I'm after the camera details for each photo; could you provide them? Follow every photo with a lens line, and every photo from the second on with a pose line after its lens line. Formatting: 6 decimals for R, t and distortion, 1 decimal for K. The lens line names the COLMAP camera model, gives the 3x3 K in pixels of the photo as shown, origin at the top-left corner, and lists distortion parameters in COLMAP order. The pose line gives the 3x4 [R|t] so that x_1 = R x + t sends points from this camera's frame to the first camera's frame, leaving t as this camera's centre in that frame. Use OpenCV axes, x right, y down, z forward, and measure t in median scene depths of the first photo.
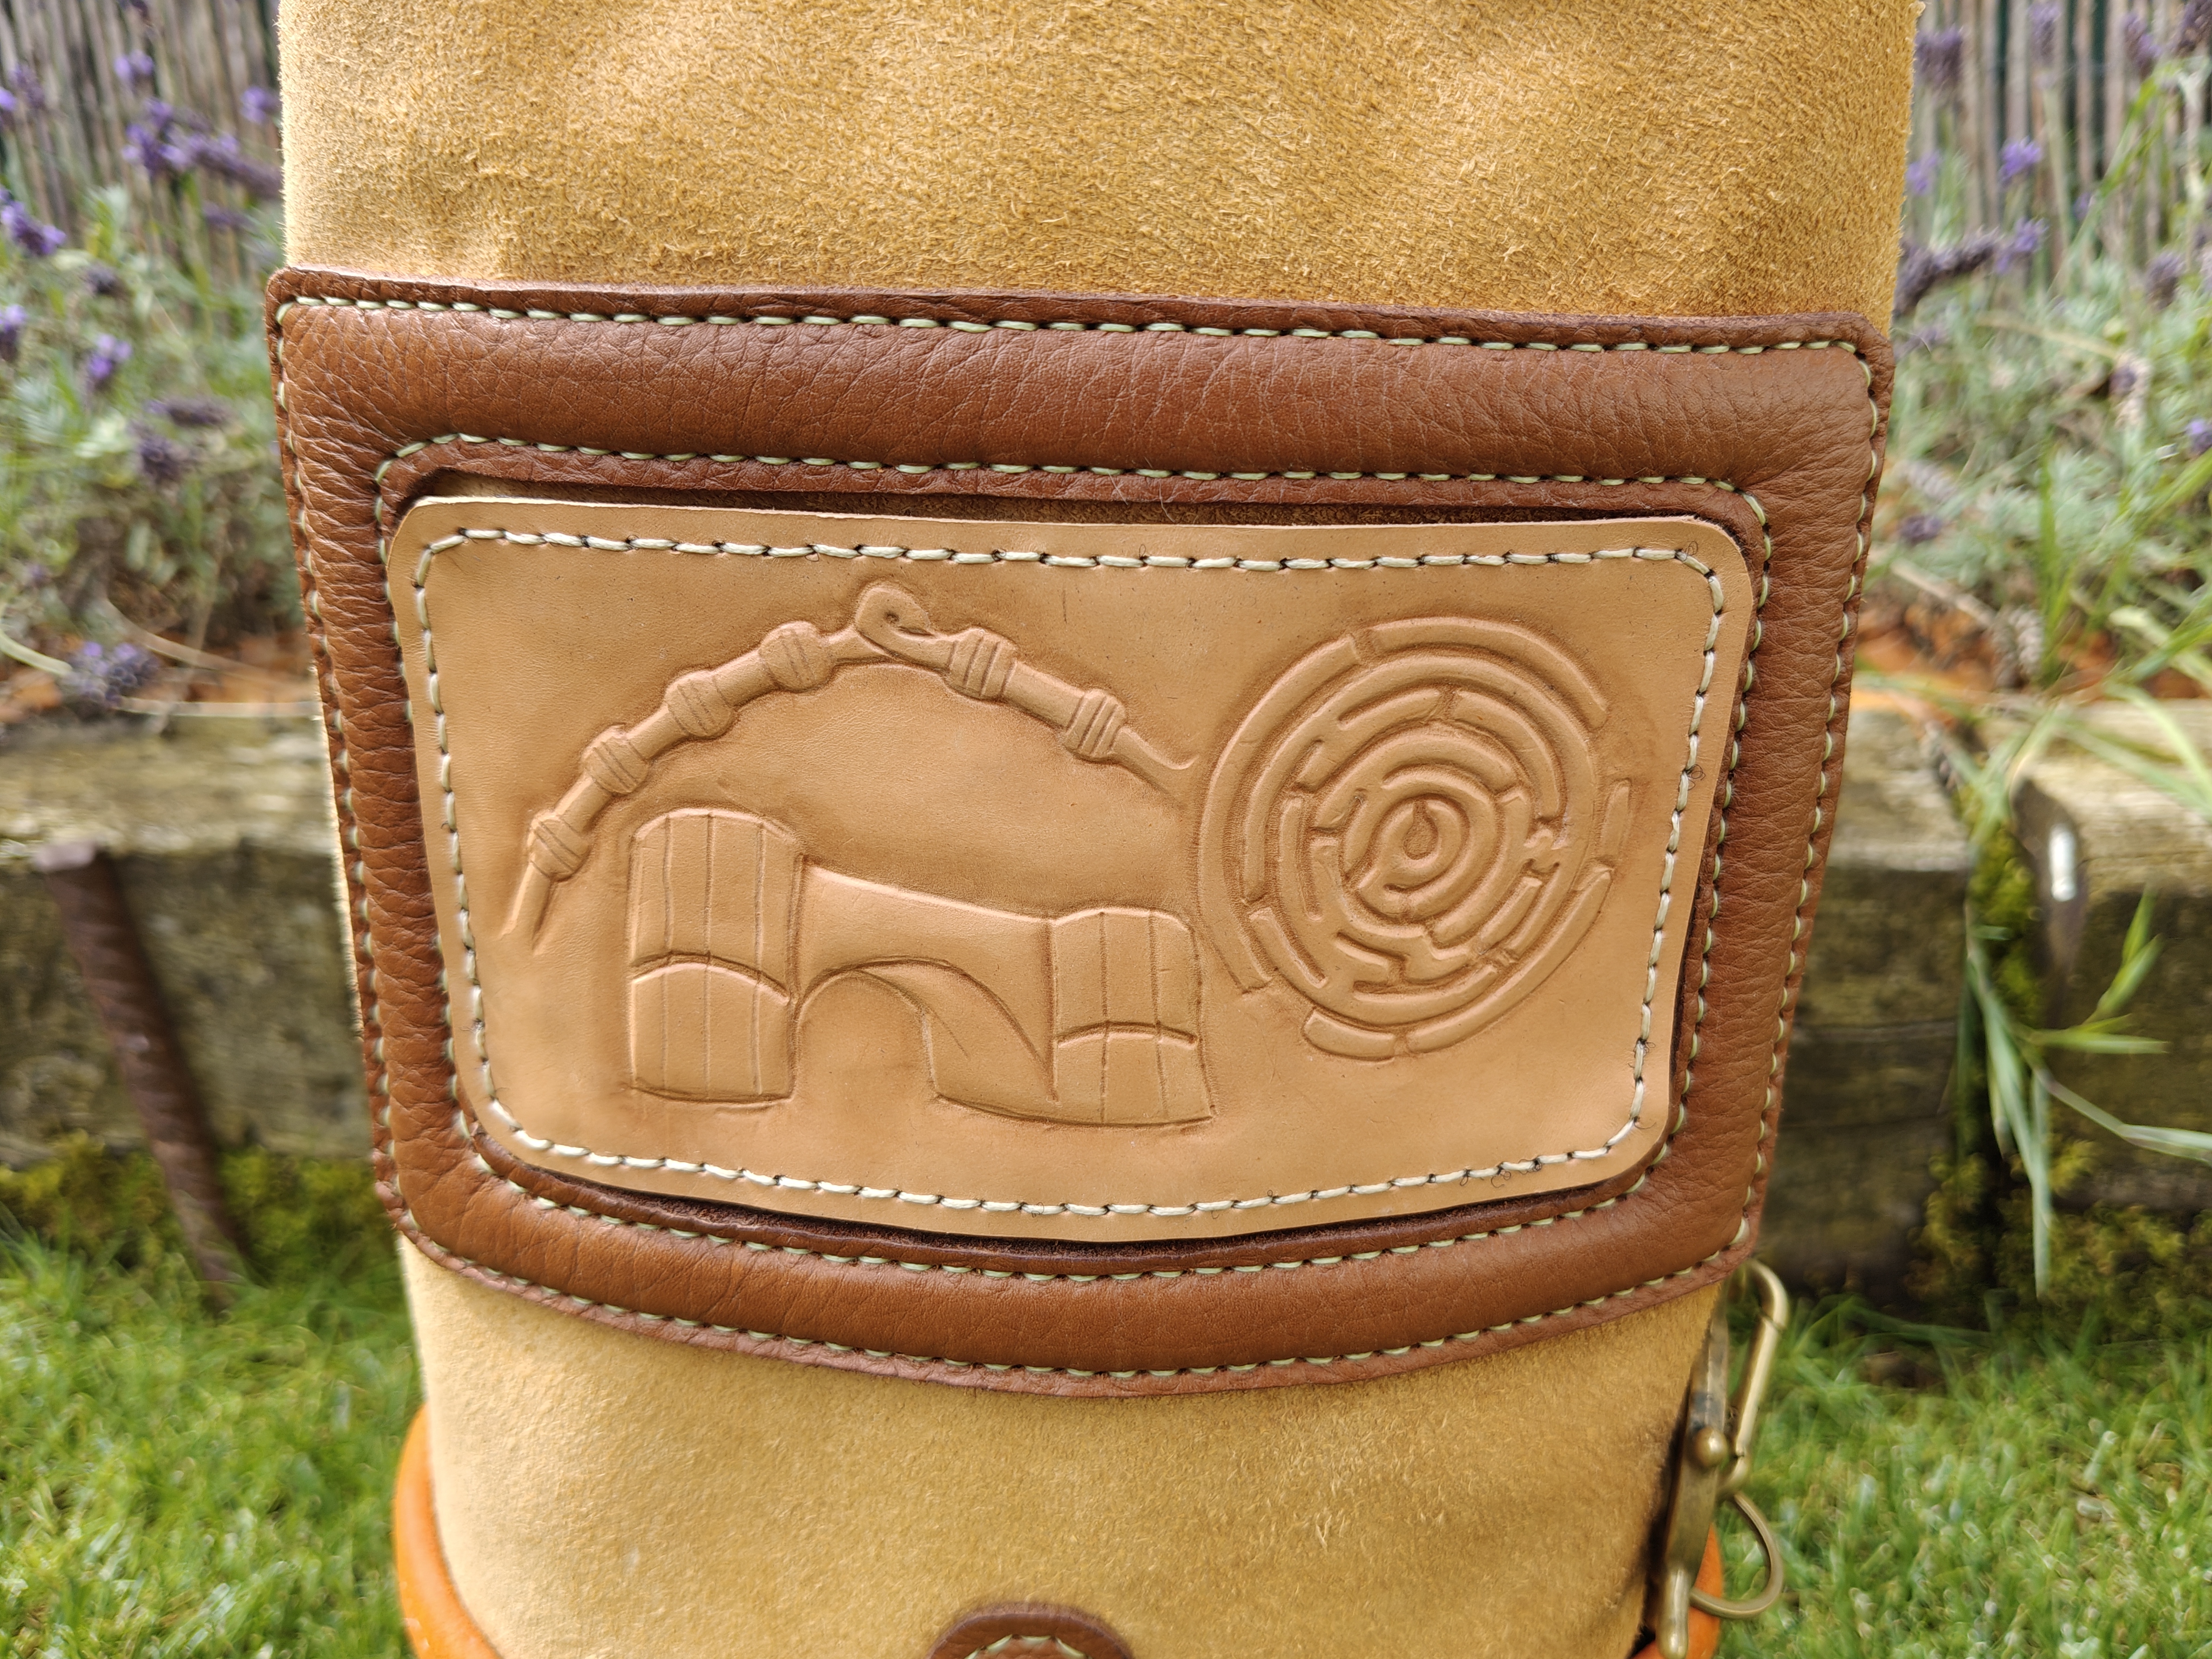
lens RADIAL K [[1797.3, 0, 1144.5], [0, 1797.3, 847.2], [0, 0, 1]] dist [-0.056865, 0.005505]
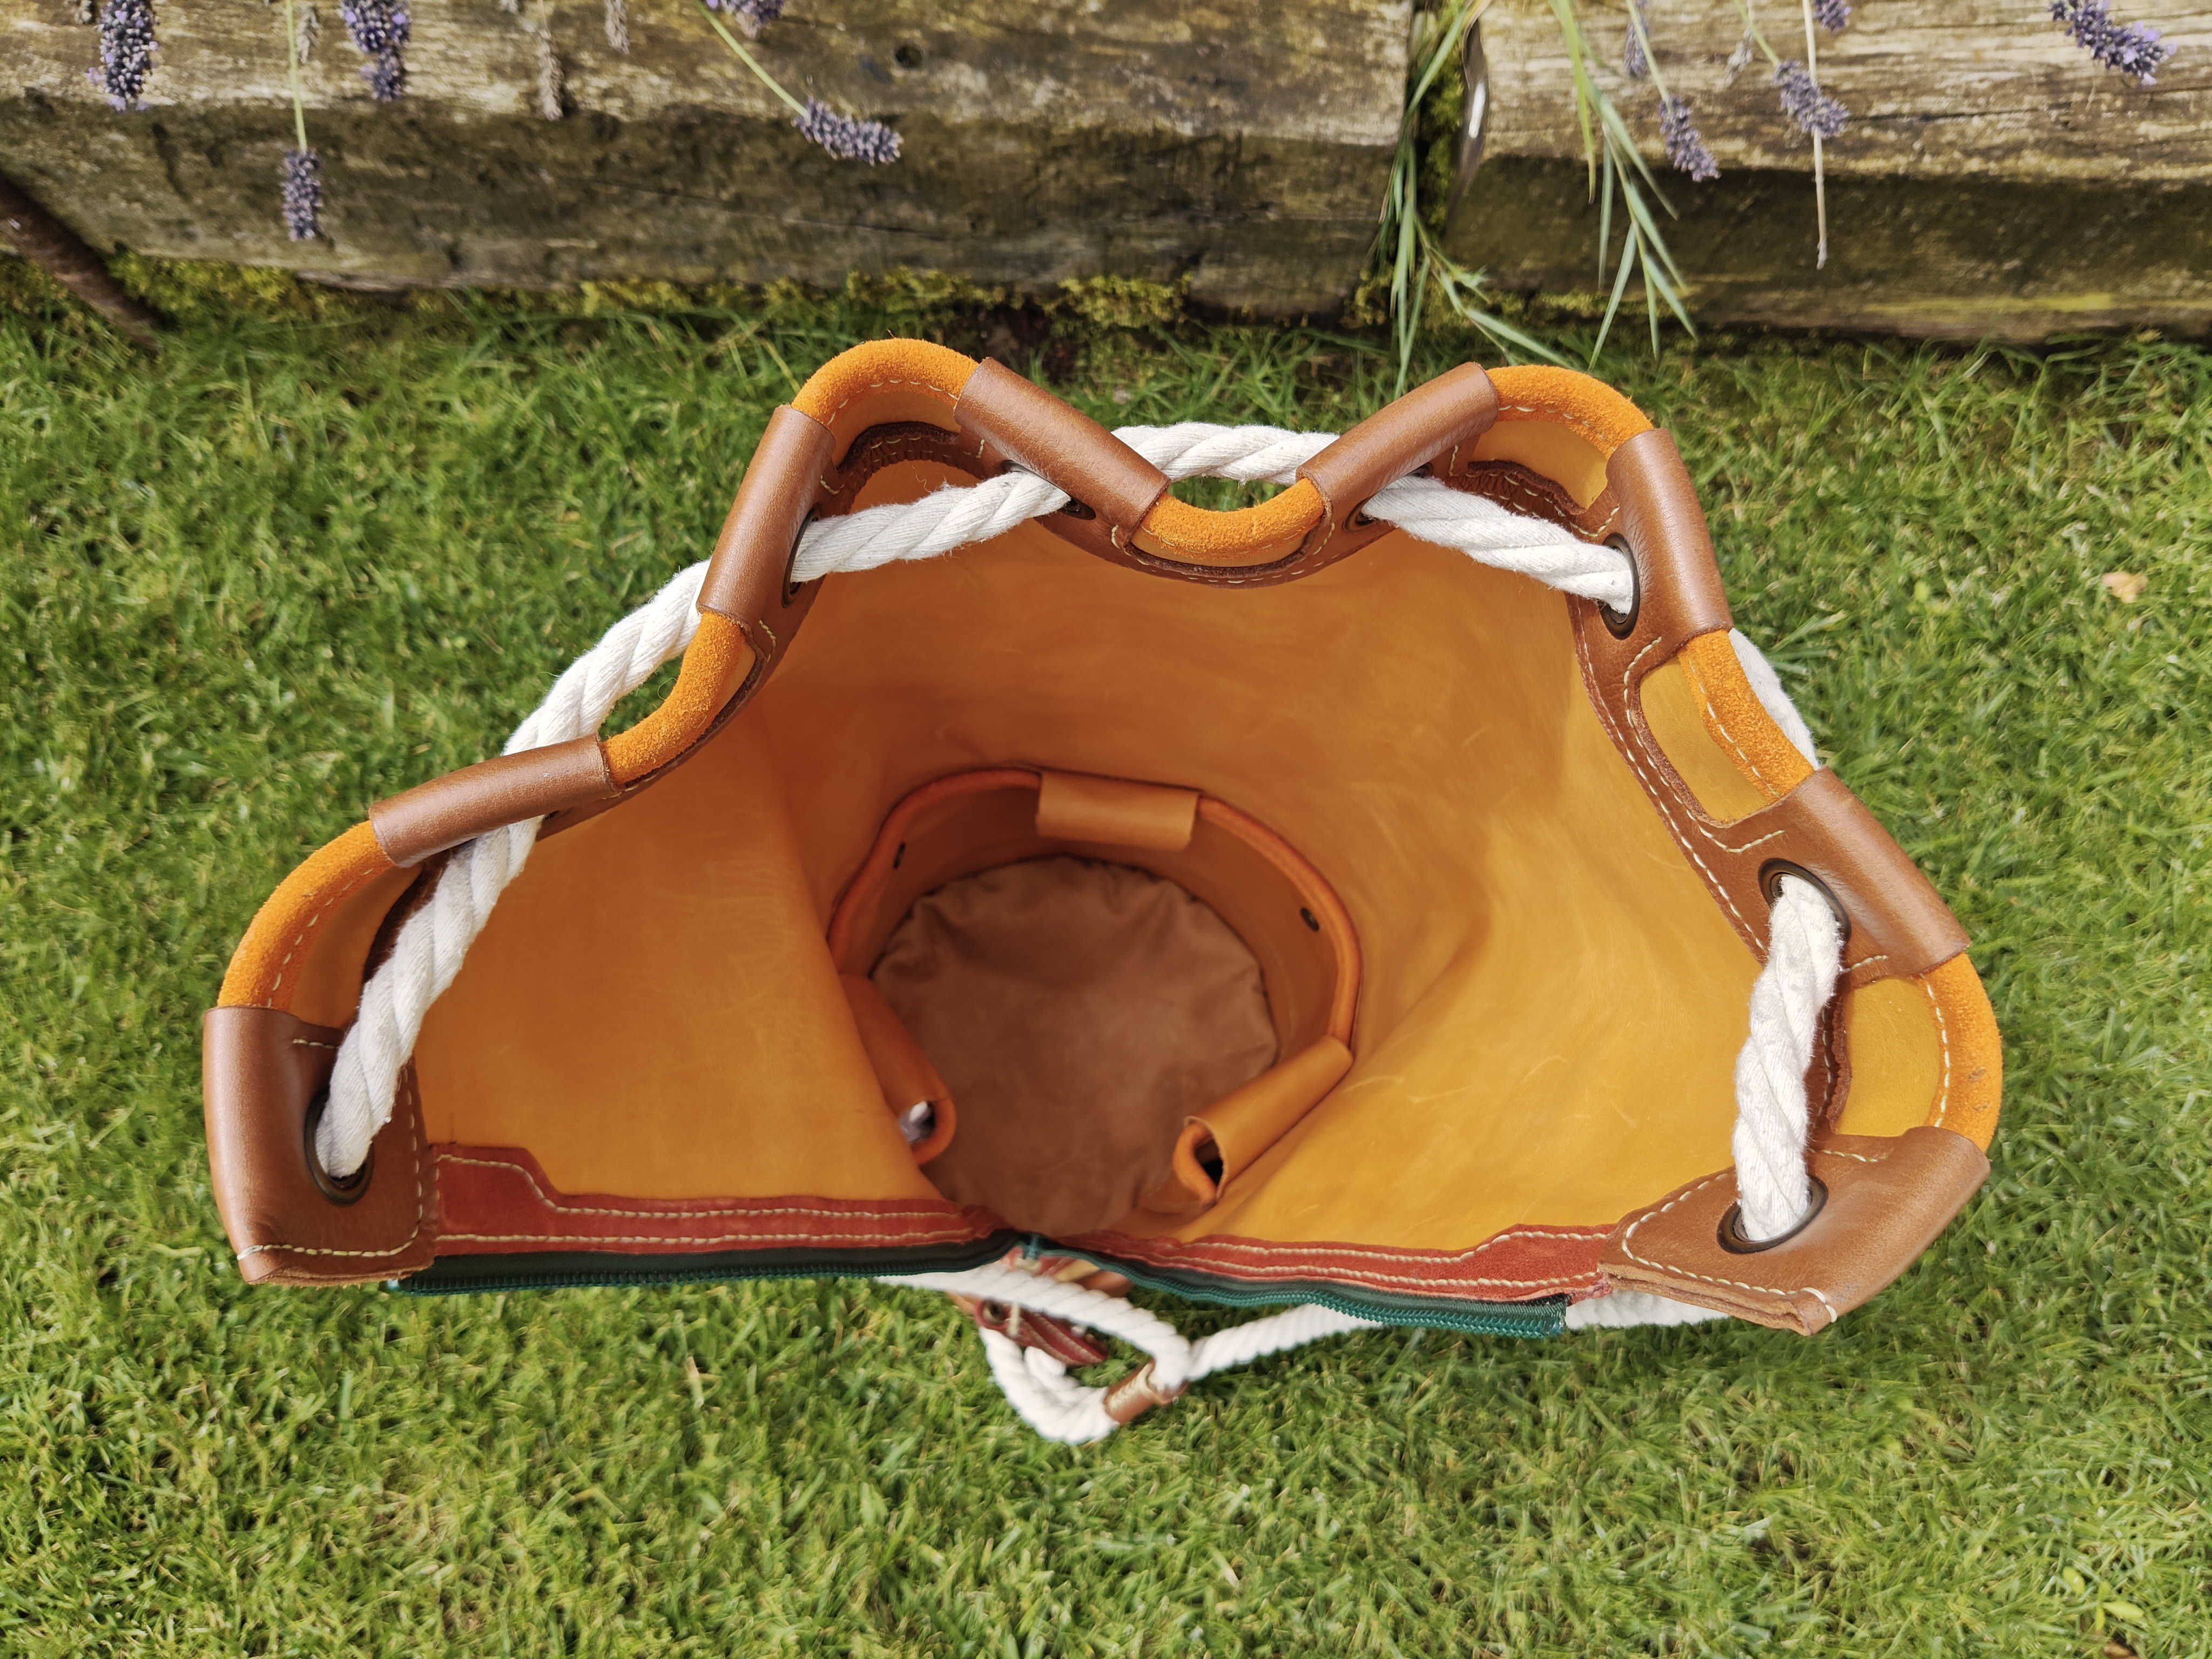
lens RADIAL K [[1707.3, 0, 1119.7], [0, 1707.3, 799.6], [0, 0, 1]] dist [-0.041207, 0.004936]
pose [[0.992740, -0.075091, 0.093957, 0.078310], [-0.032197, 0.586751, 0.809127, -0.650322], [-0.115887, -0.806278, 0.580074, -0.128702]]
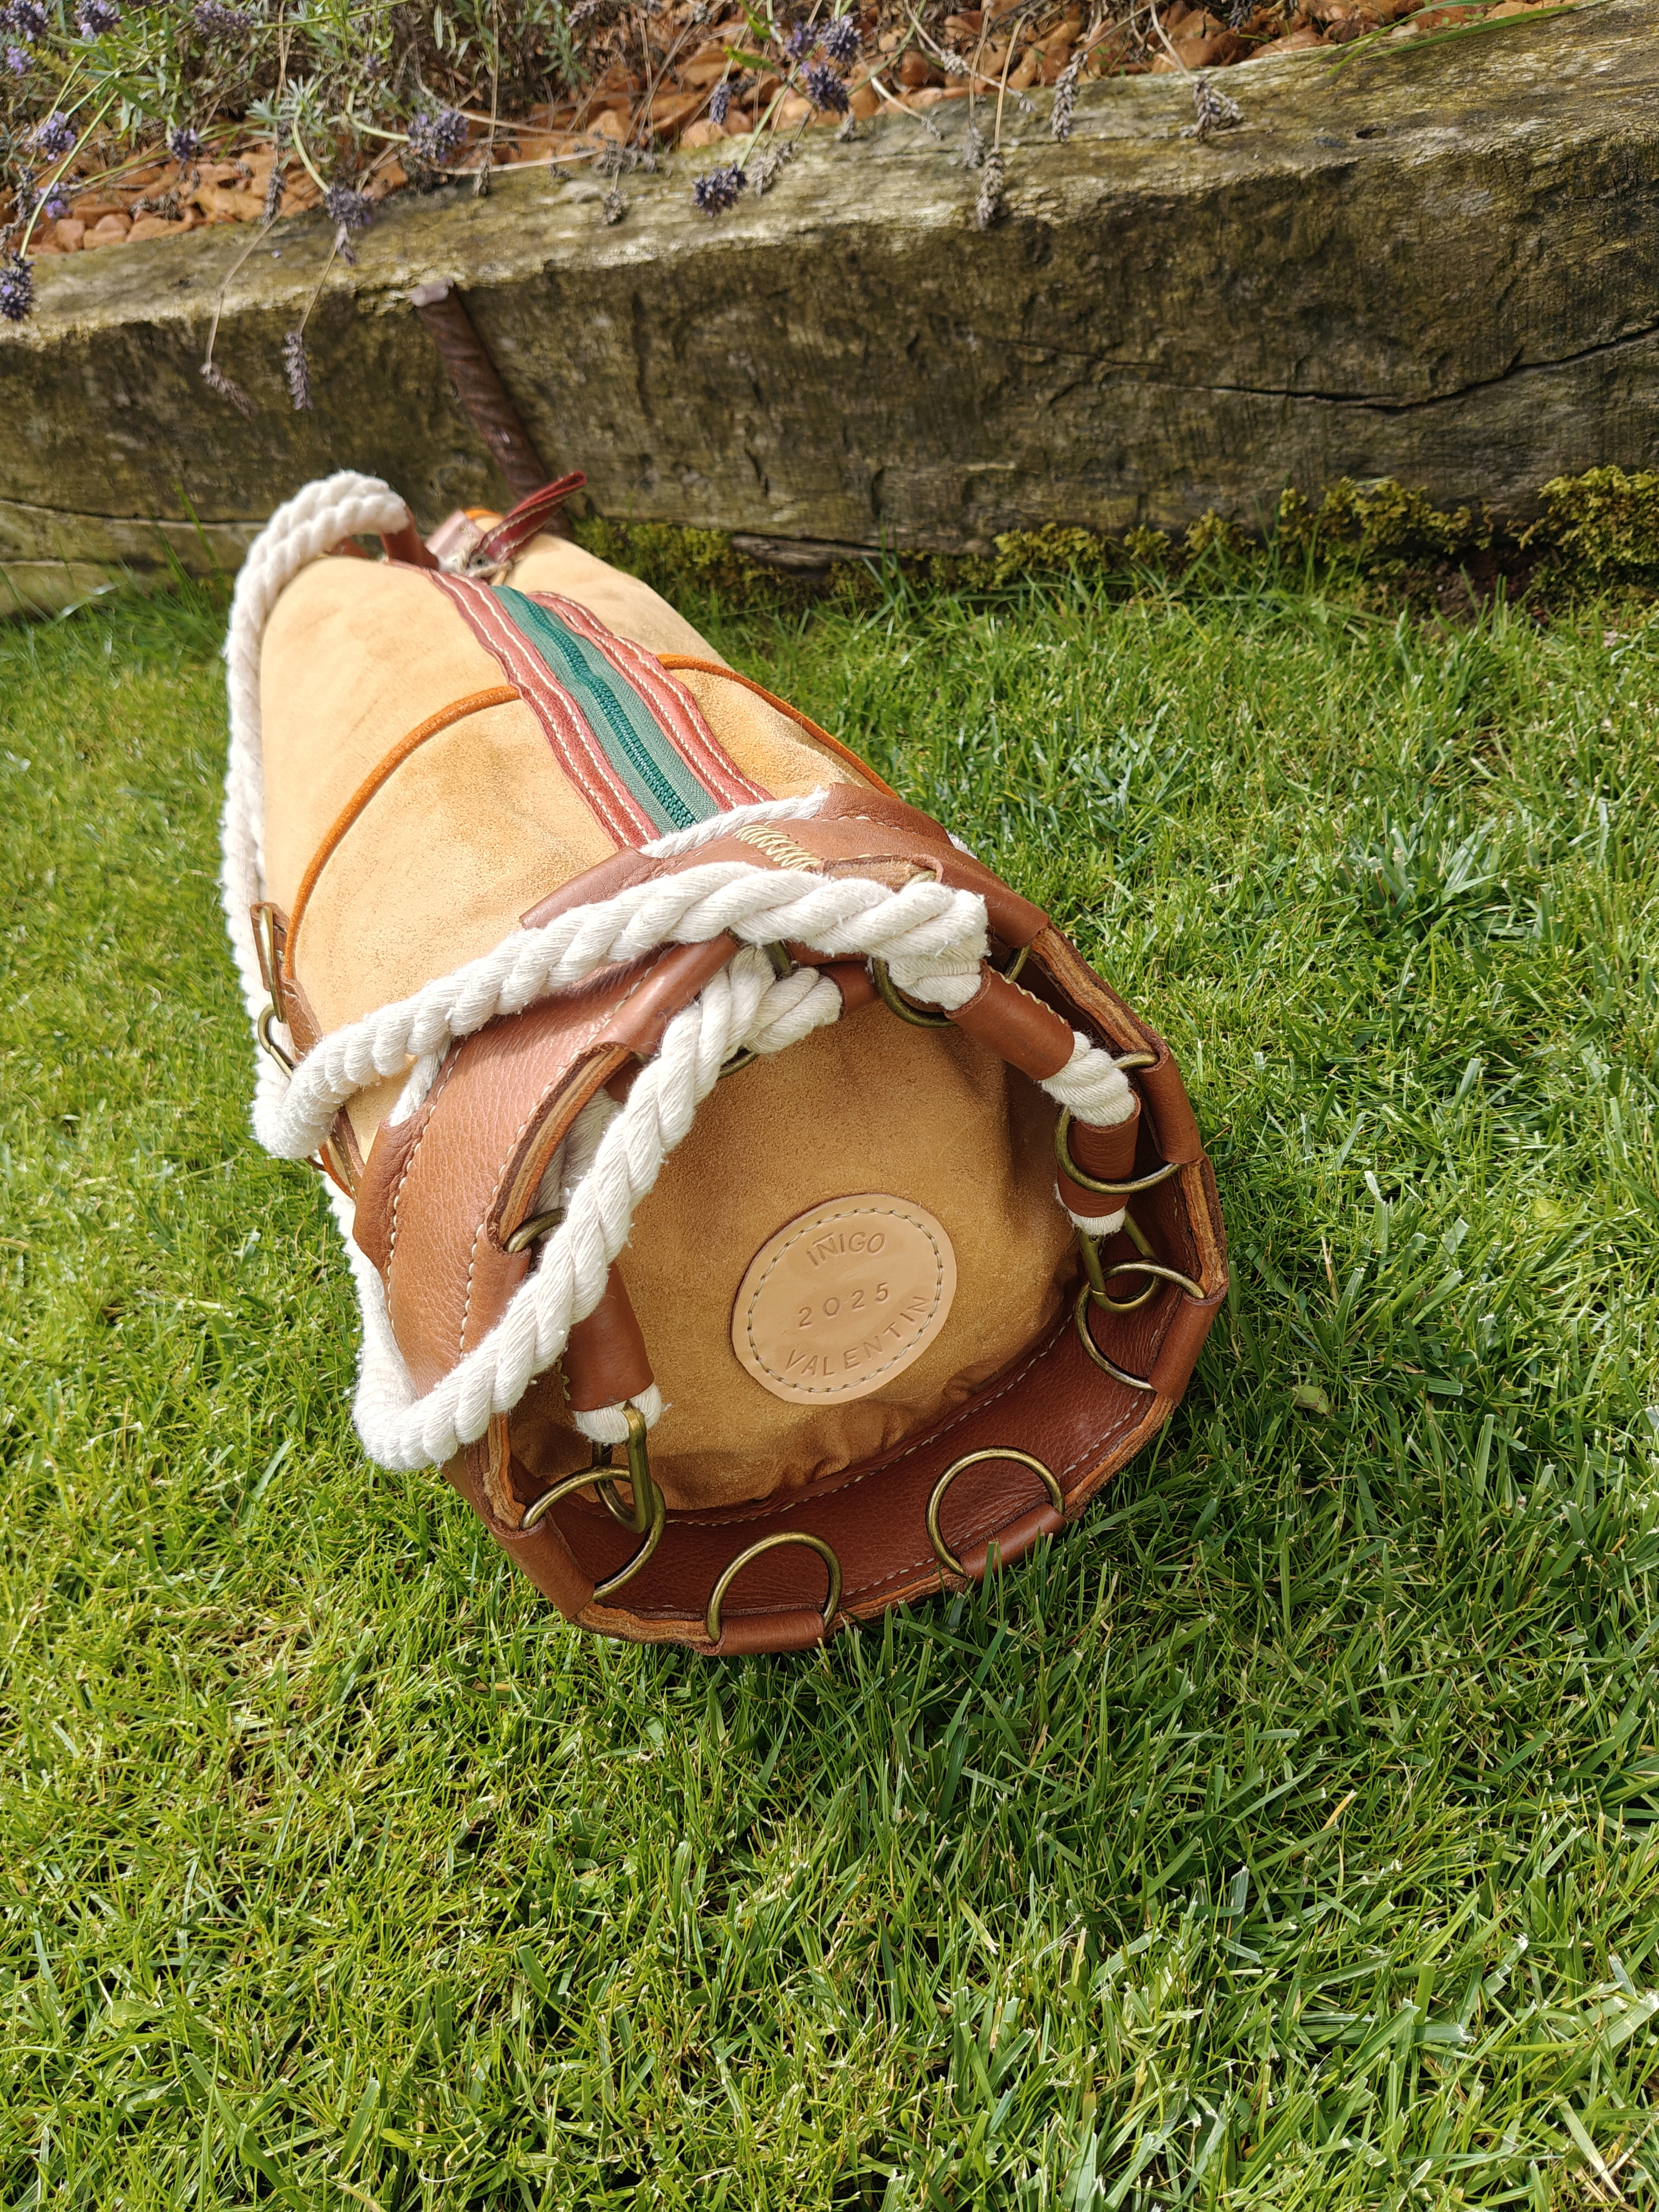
lens RADIAL K [[1726.1, 0, 837.4], [0, 1726.1, 1112.6], [0, 0, 1]] dist [0.006750, -0.063202]
pose [[0.936297, 0.053079, -0.347174, 0.169484], [0.101086, 0.905954, 0.411131, 0.060663], [0.336346, -0.420035, 0.842877, -0.270330]]
